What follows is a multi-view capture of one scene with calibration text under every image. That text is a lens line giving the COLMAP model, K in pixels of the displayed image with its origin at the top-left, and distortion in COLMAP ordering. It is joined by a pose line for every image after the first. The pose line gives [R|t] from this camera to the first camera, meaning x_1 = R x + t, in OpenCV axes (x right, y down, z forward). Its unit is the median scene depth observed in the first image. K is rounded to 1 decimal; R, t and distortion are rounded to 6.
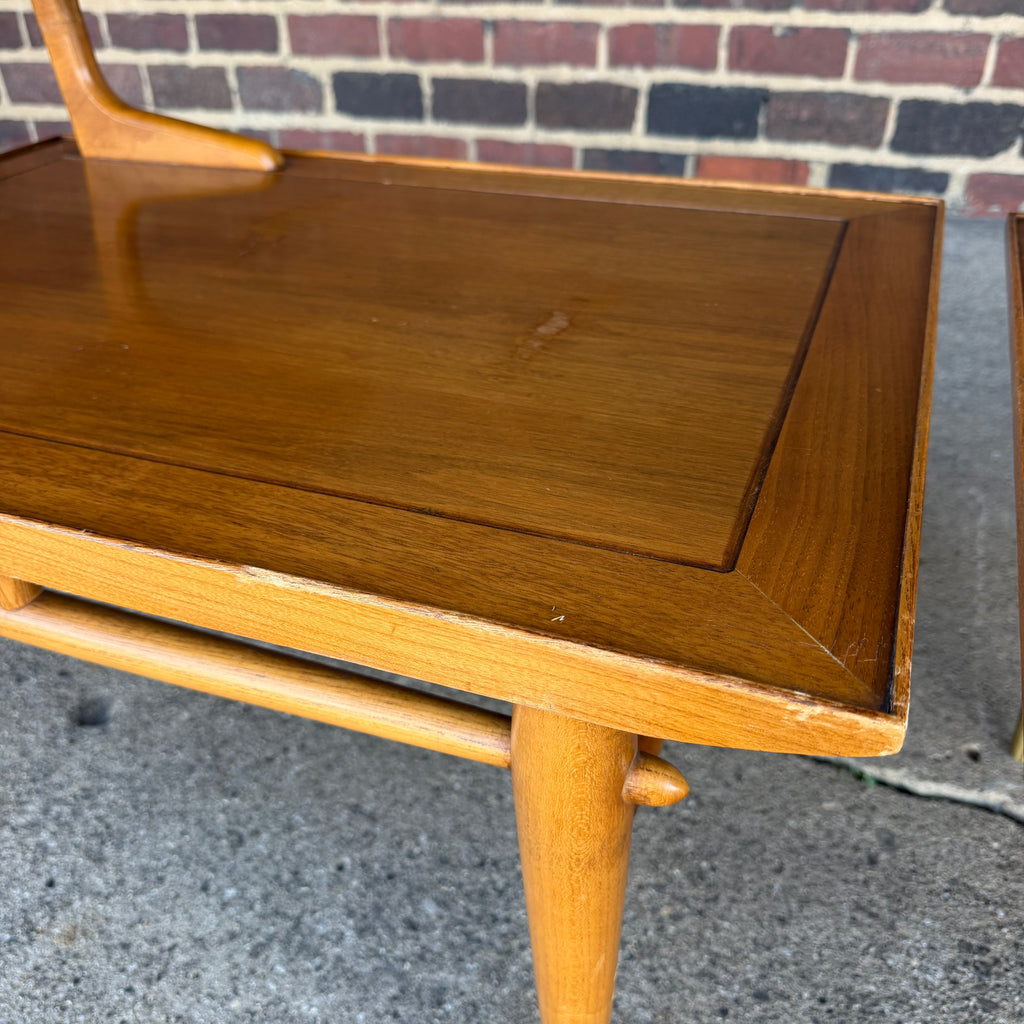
lens RADIAL K [[983.4, 0, 487.8], [0, 983.4, 538.0], [0, 0, 1]] dist [-0.022255, 0.000000]
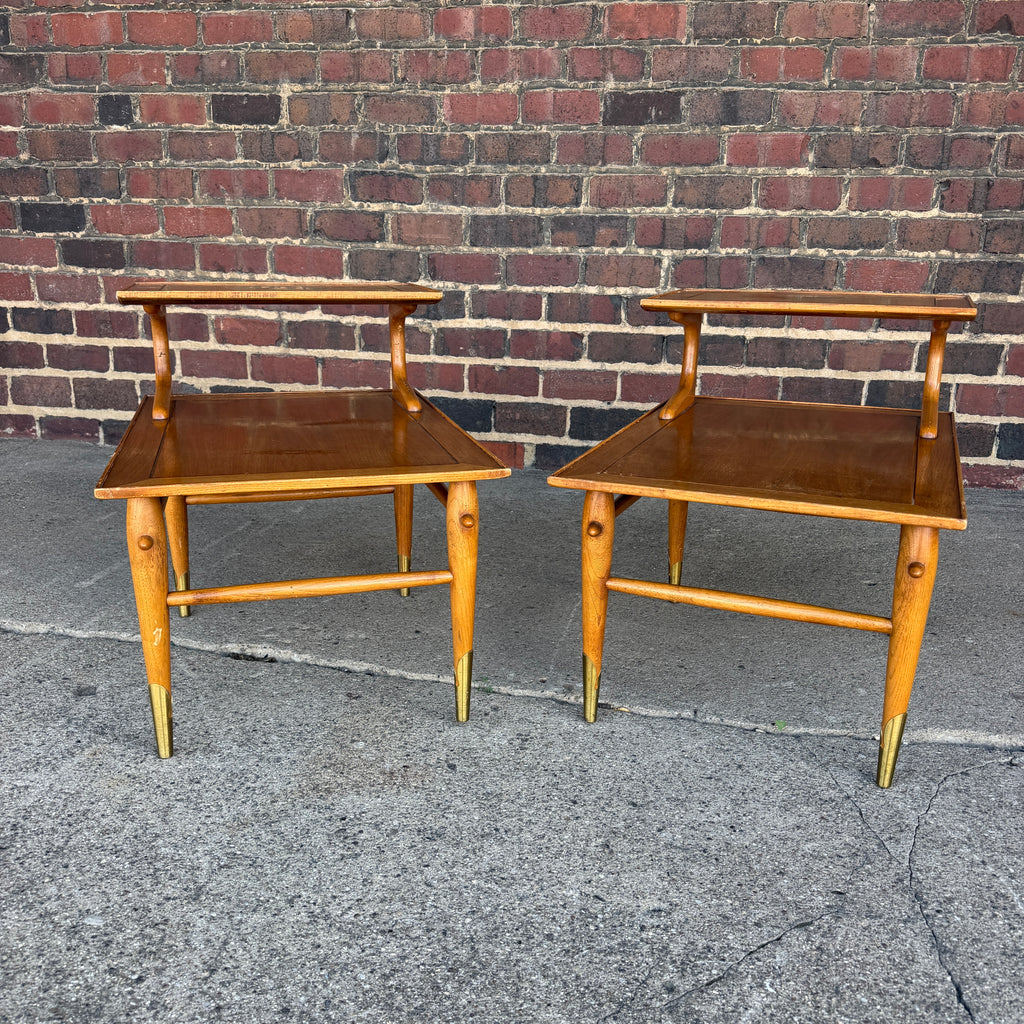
lens RADIAL K [[966.8, 0, 506.3], [0, 966.8, 521.7], [0, 0, 1]] dist [-0.005483, 0.000000]
pose [[0.984926, -0.002987, 0.172951, 0.065470], [0.057591, 0.948470, -0.311590, 0.541664], [-0.163108, 0.316854, 0.934344, -1.027328]]
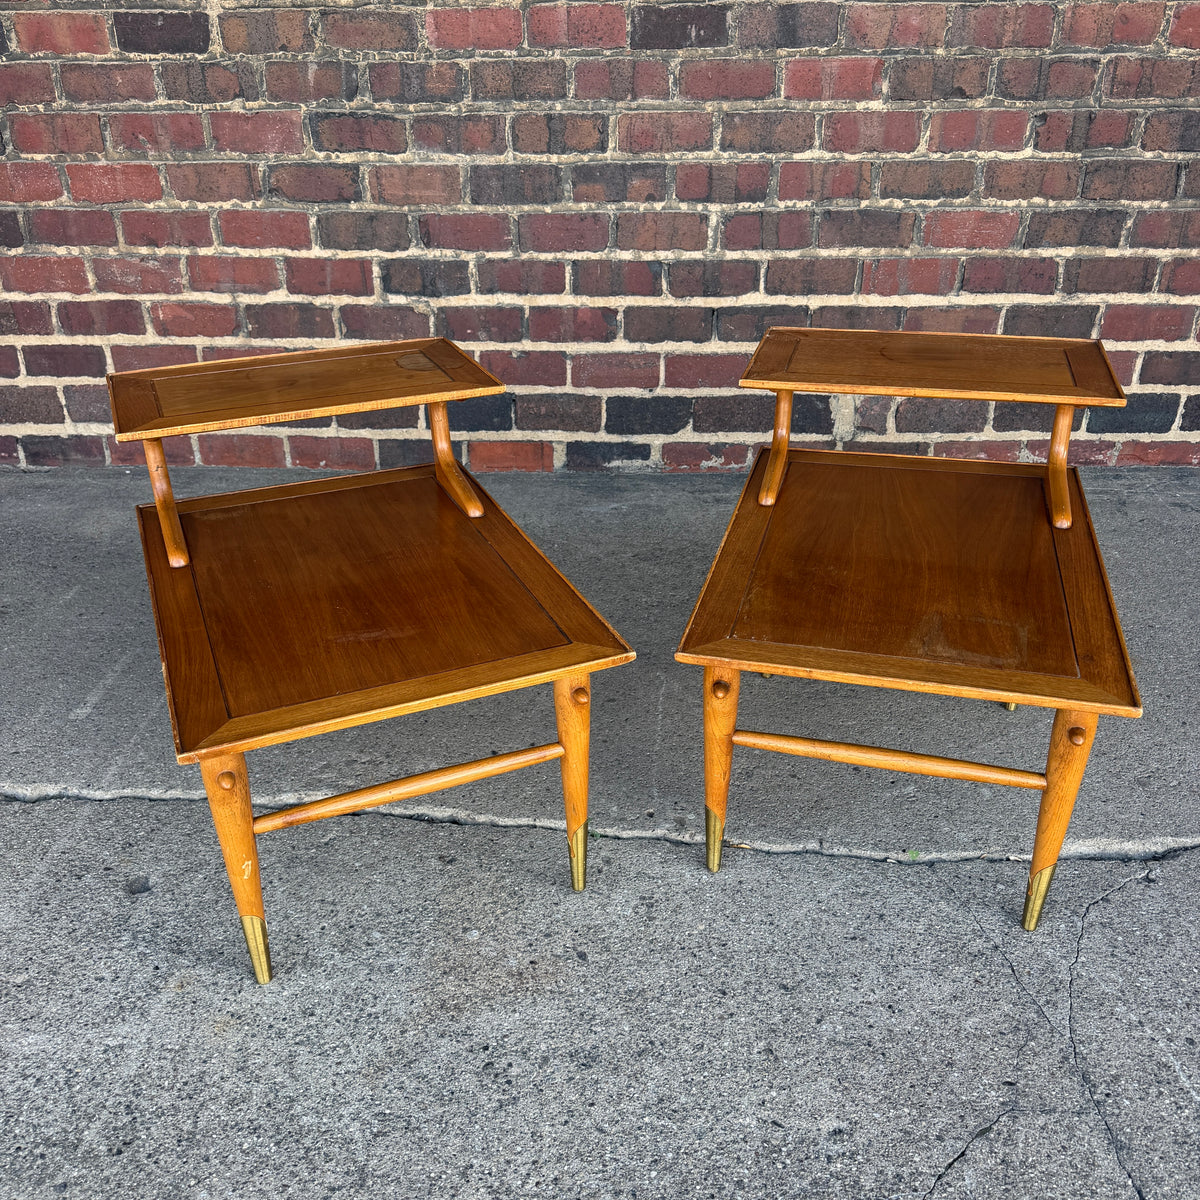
lens RADIAL K [[1132.9, 0, 593.3], [0, 1132.9, 612.5], [0, 0, 1]] dist [-0.005483, 0.000000]
pose [[0.956179, -0.118798, 0.267599, -0.150356], [0.152571, 0.982252, -0.109103, 0.060192], [-0.249889, 0.145150, 0.957333, -1.138525]]
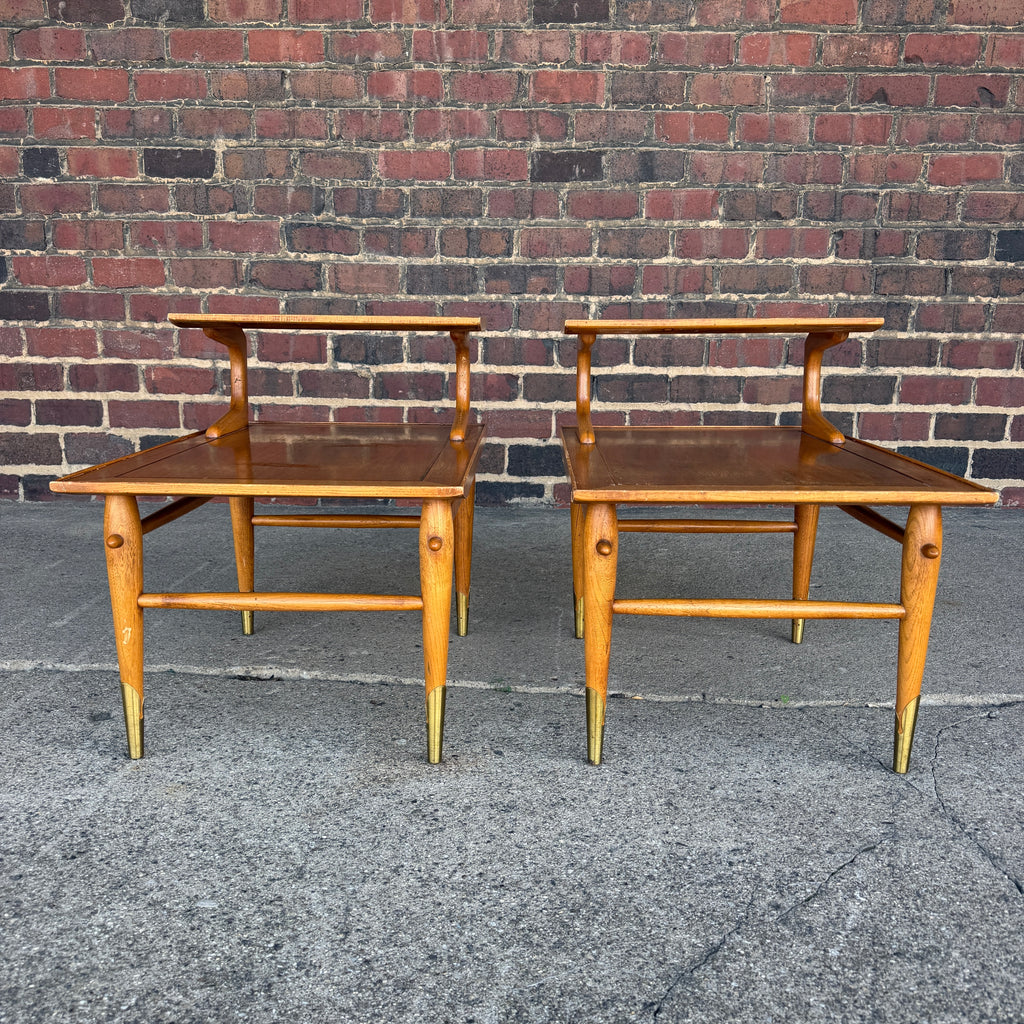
lens RADIAL K [[966.8, 0, 505.2], [0, 966.8, 520.8], [0, 0, 1]] dist [-0.005483, 0.000000]
pose [[0.950005, -0.027348, 0.311036, -0.269187], [0.146942, 0.918107, -0.368085, 0.679436], [-0.275498, 0.395387, 0.876225, -1.002626]]
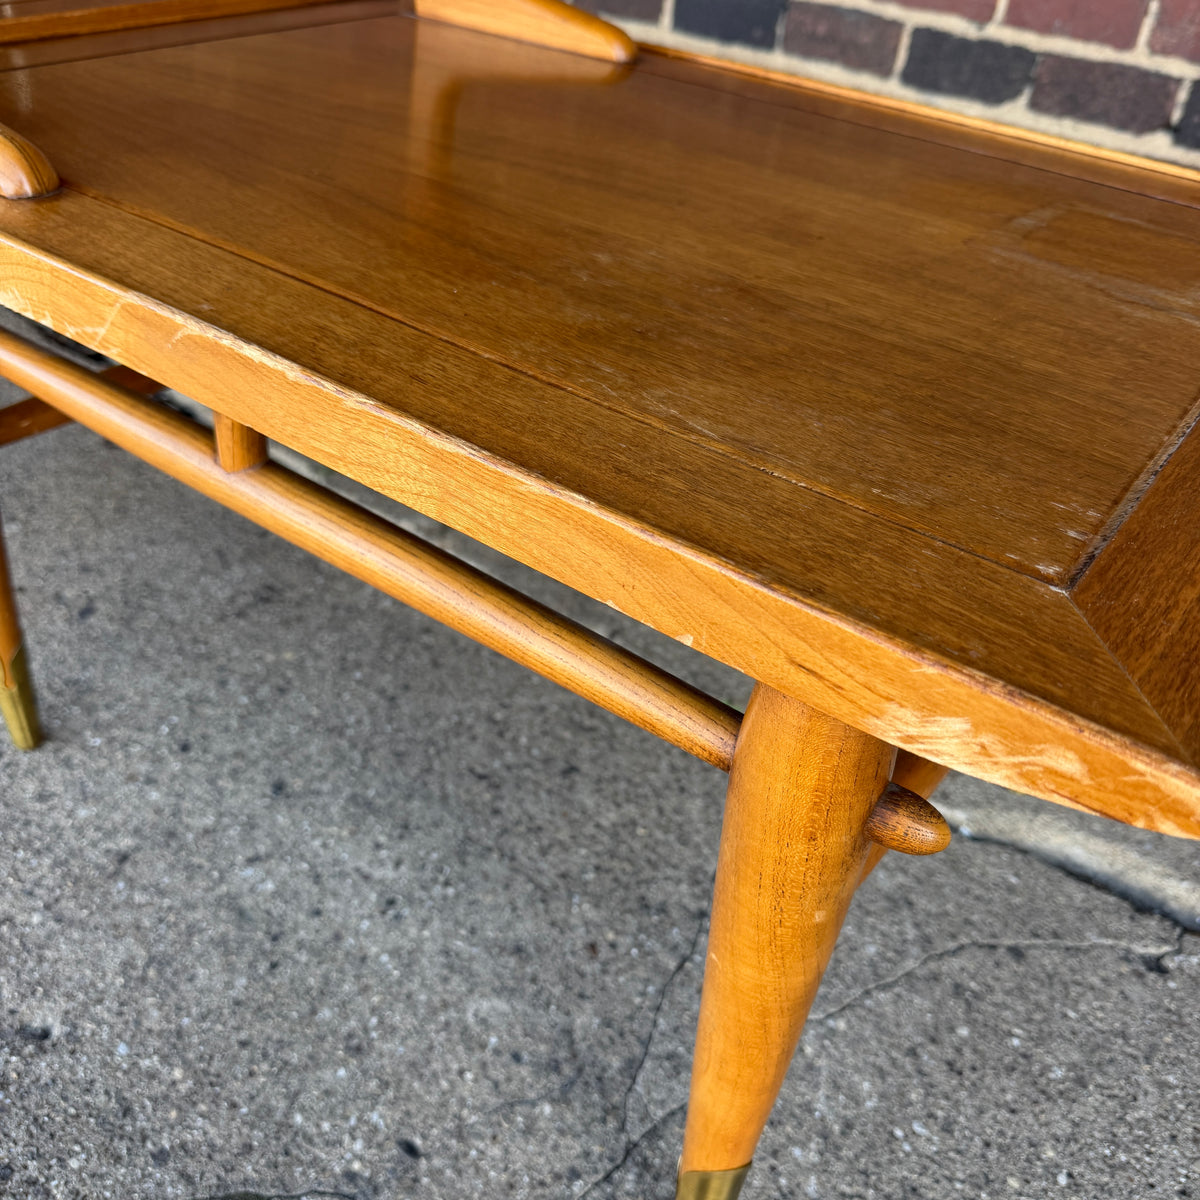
lens RADIAL K [[1132.9, 0, 608.9], [0, 1132.9, 642.1], [0, 0, 1]] dist [-0.005483, 0.000000]
pose [[0.965372, 0.230310, -0.122532, 0.923584], [-0.222111, 0.971975, 0.077011, 0.237902], [0.136834, -0.047129, 0.989472, -0.317011]]
